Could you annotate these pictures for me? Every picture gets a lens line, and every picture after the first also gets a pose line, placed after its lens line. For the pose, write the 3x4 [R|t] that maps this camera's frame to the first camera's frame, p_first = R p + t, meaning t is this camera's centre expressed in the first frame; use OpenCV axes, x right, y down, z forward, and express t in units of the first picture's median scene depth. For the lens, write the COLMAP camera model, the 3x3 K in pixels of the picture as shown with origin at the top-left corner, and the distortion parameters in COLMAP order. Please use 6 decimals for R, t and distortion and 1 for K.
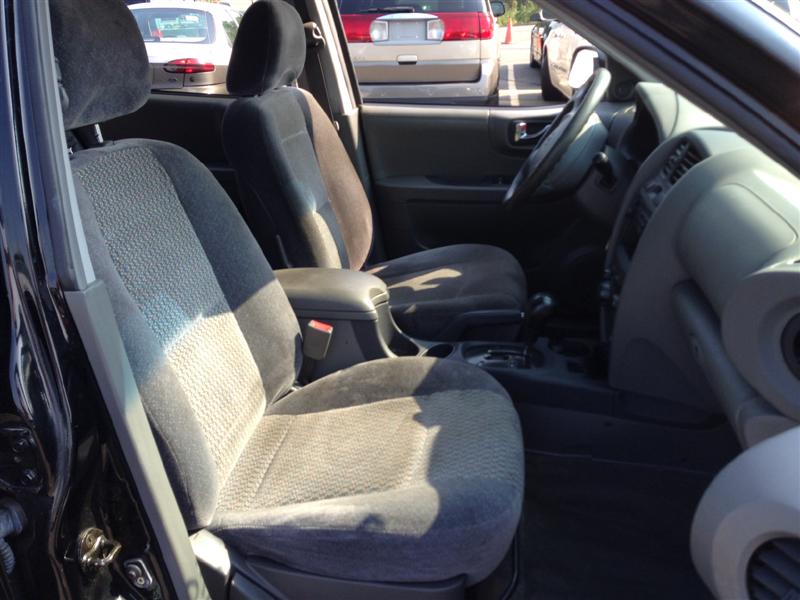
lens RADIAL K [[727.5, 0, 408.3], [0, 727.5, 289.1], [0, 0, 1]] dist [0.090257, -0.137656]
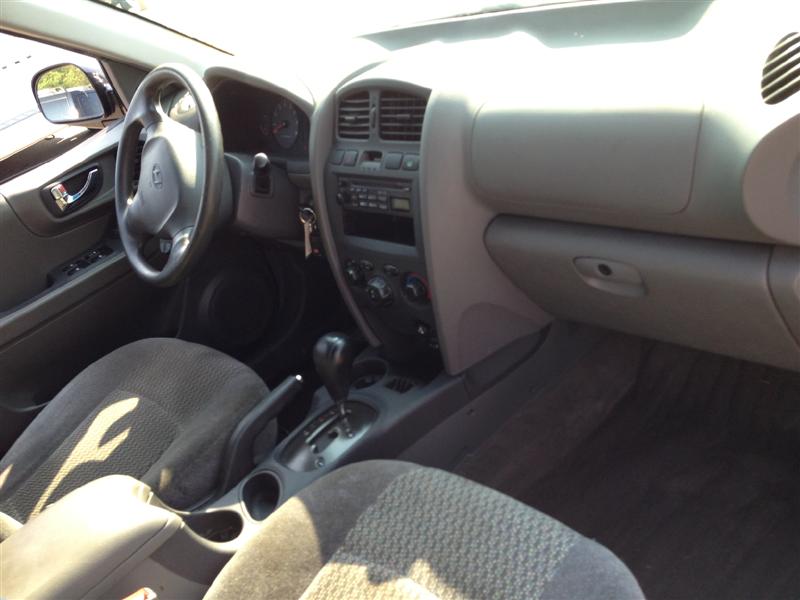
lens RADIAL K [[727.5, 0, 408.3], [0, 727.5, 289.1], [0, 0, 1]] dist [0.090257, -0.137656]
pose [[0.557021, -0.538171, 0.632534, -0.236896], [0.537639, 0.814169, 0.219254, -0.163943], [-0.632986, 0.217946, 0.742851, 0.364447]]
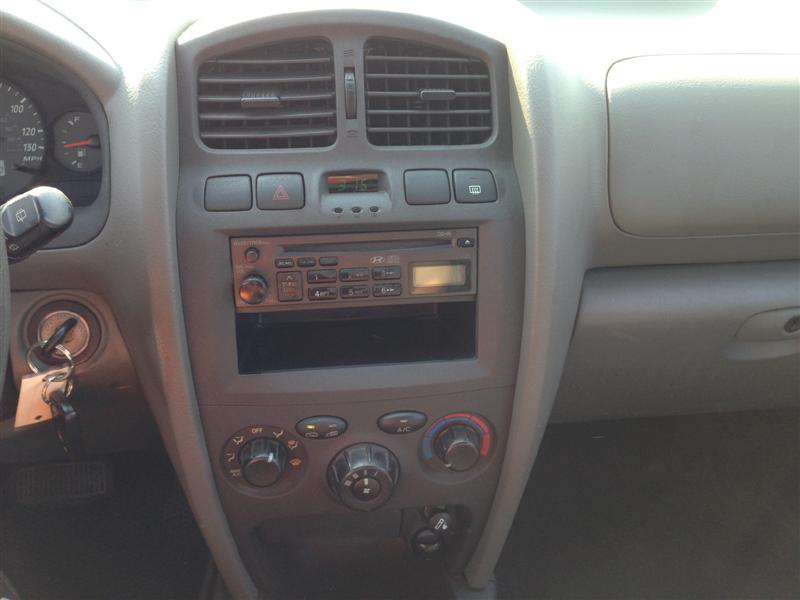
lens RADIAL K [[727.5, 0, 408.3], [0, 727.5, 289.1], [0, 0, 1]] dist [0.090257, -0.137656]
pose [[-0.299305, -0.482275, 0.823303, -0.005400], [0.308838, 0.767442, 0.561828, -0.280343], [-0.902793, 0.422425, -0.080754, 0.973544]]
